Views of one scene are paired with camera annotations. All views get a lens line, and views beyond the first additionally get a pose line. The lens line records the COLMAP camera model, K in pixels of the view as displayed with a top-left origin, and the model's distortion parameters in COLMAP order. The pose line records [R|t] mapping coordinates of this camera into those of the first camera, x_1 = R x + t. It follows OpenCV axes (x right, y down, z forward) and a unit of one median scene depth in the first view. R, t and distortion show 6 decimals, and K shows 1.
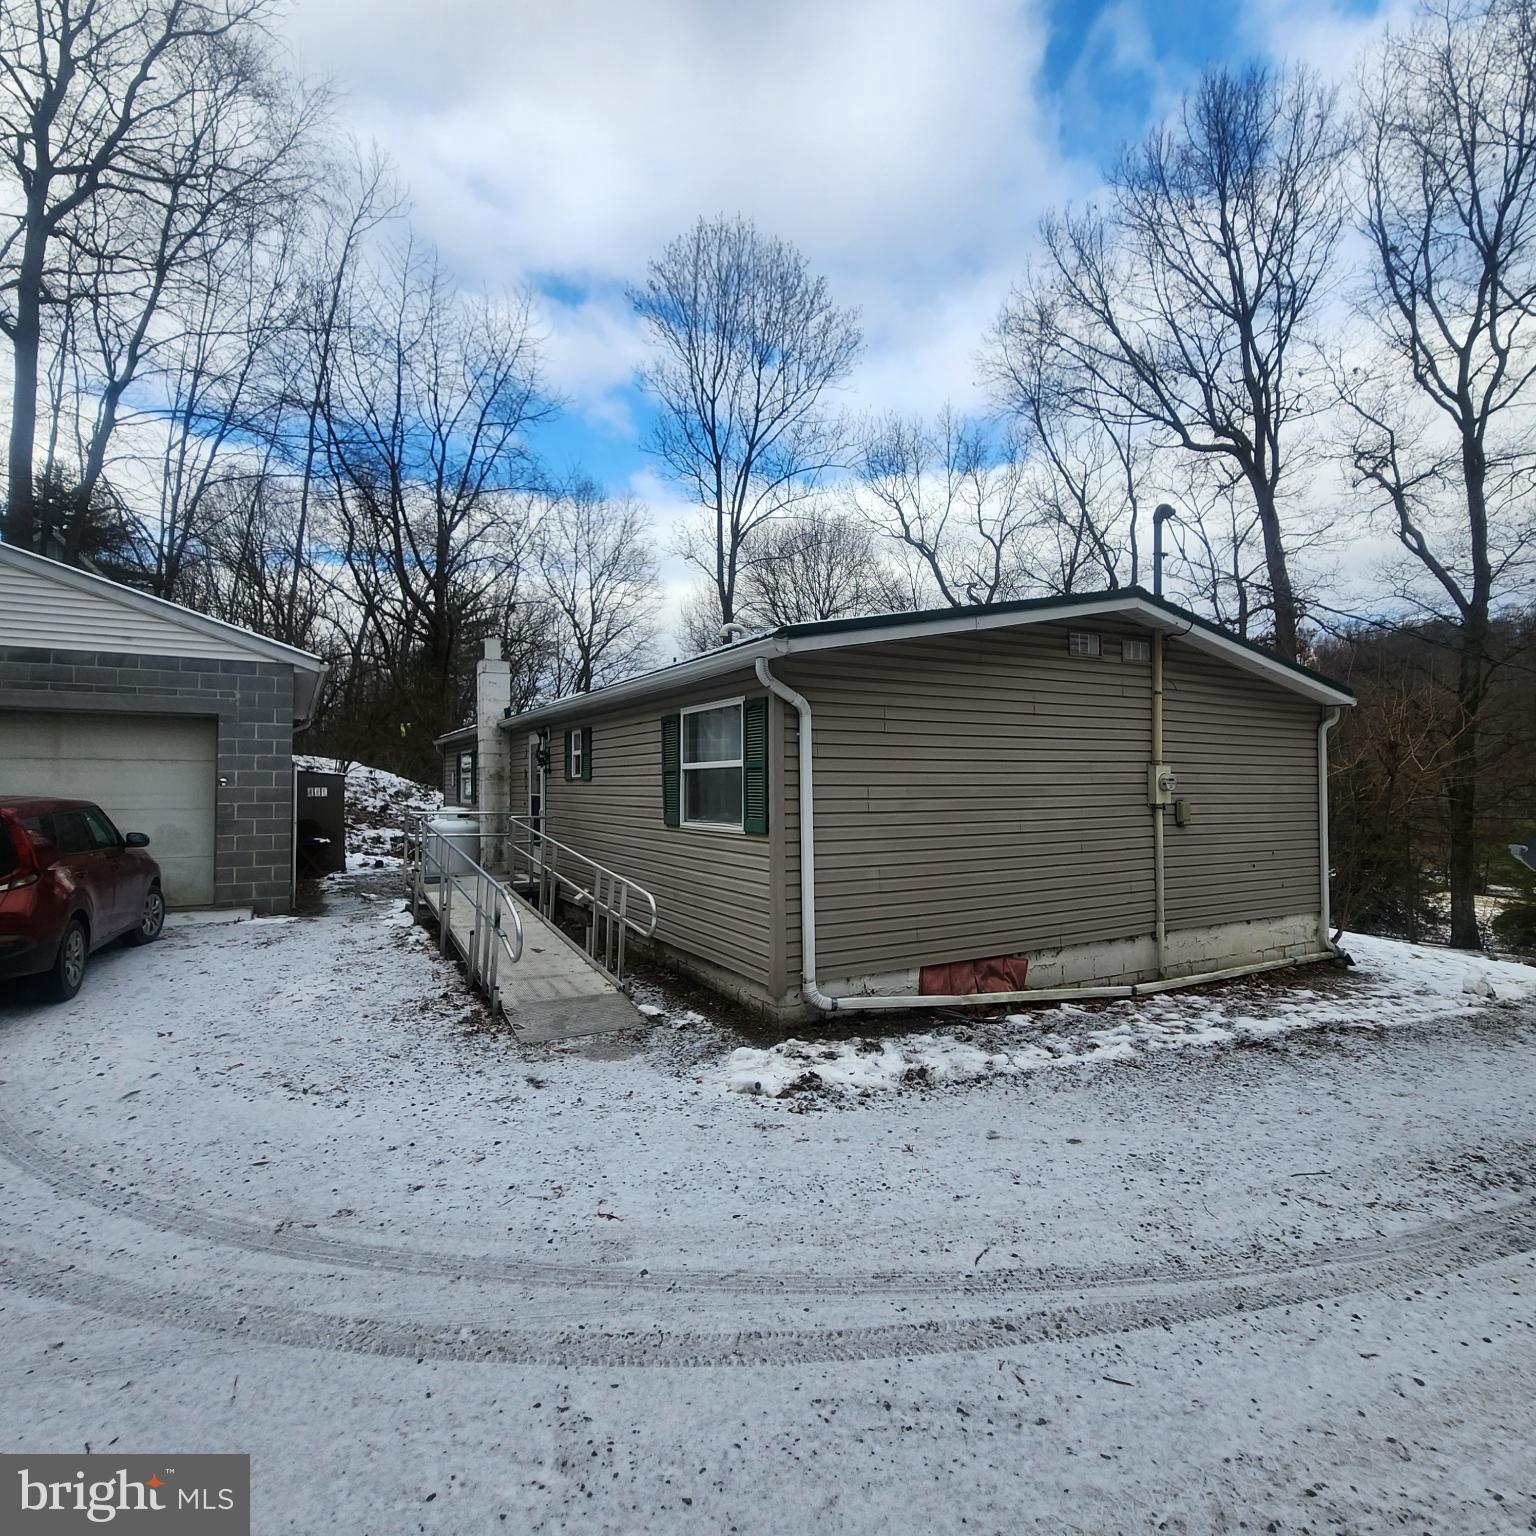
lens RADIAL K [[831.5, 0, 779.2], [0, 831.5, 757.7], [0, 0, 1]] dist [0.005284, -0.004201]
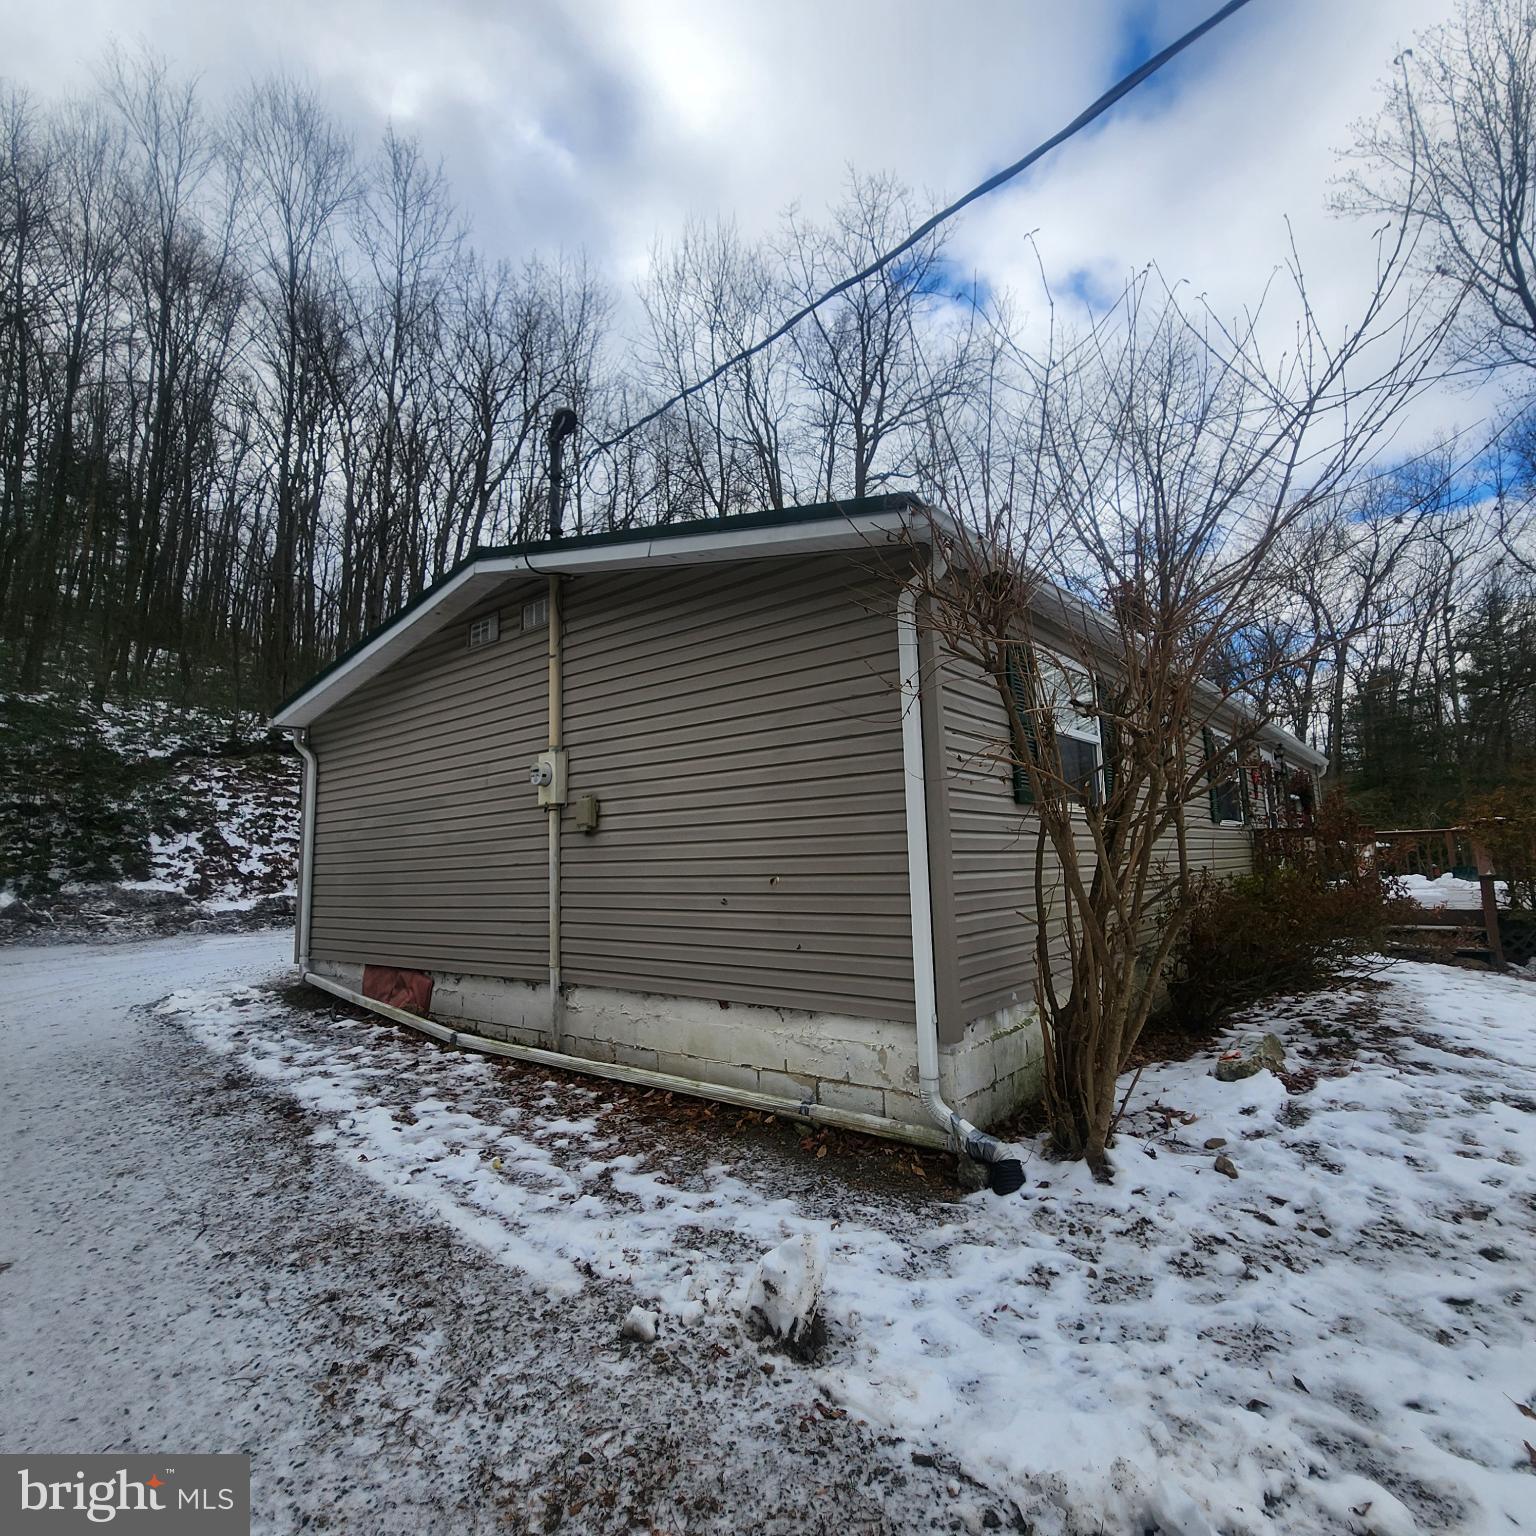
lens RADIAL K [[831.5, 0, 776.0], [0, 831.5, 763.4], [0, 0, 1]] dist [0.005284, -0.004201]
pose [[0.353071, -0.124575, -0.927266, 1.135857], [0.059153, 0.992085, -0.110759, 0.105314], [0.933725, -0.015745, 0.357645, 0.863269]]
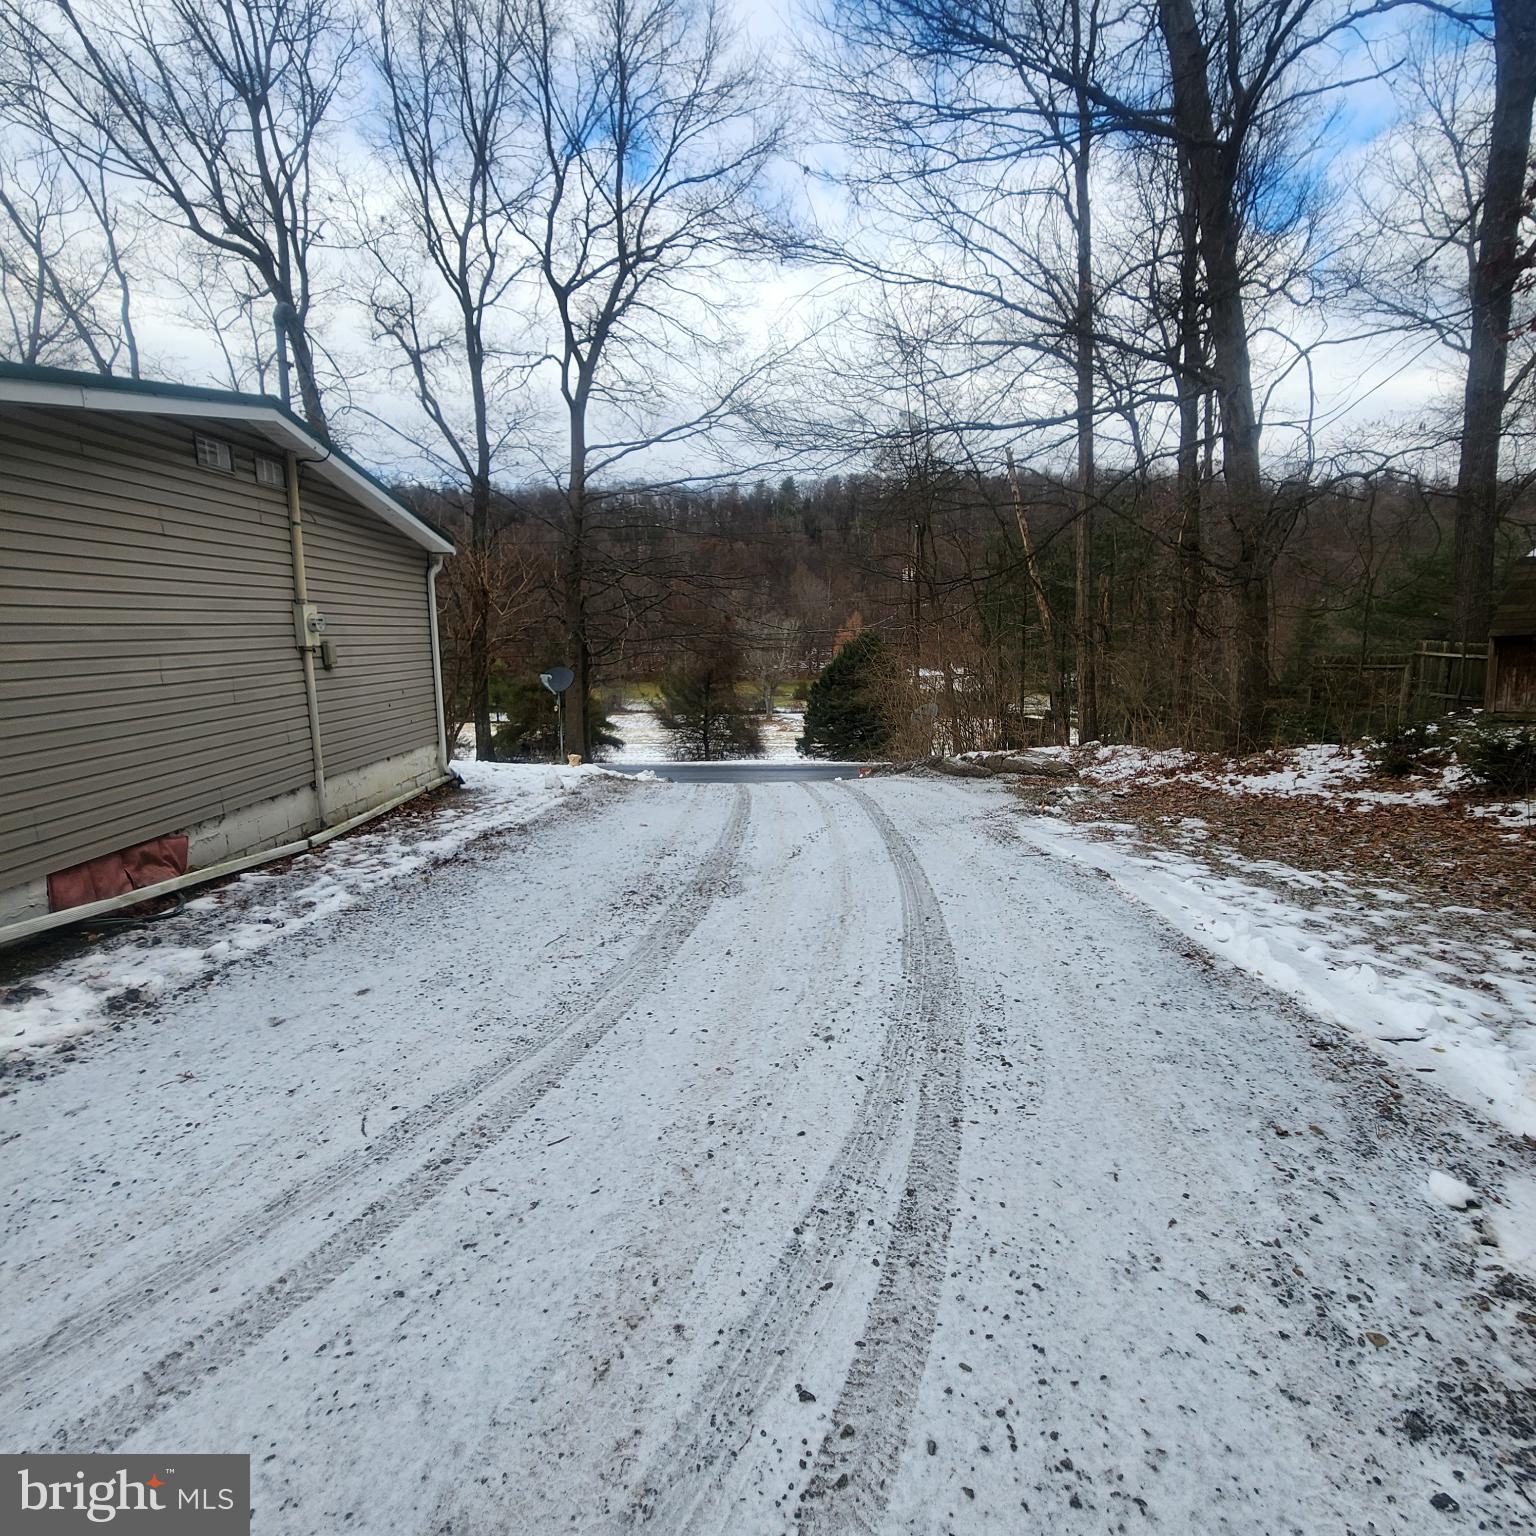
lens RADIAL K [[831.5, 0, 781.5], [0, 831.5, 755.5], [0, 0, 1]] dist [0.005284, -0.004201]
pose [[0.485336, -0.136438, 0.863616, -0.104114], [-0.018506, 0.985925, 0.166161, 0.010268], [-0.874132, -0.096626, 0.475980, 0.071283]]
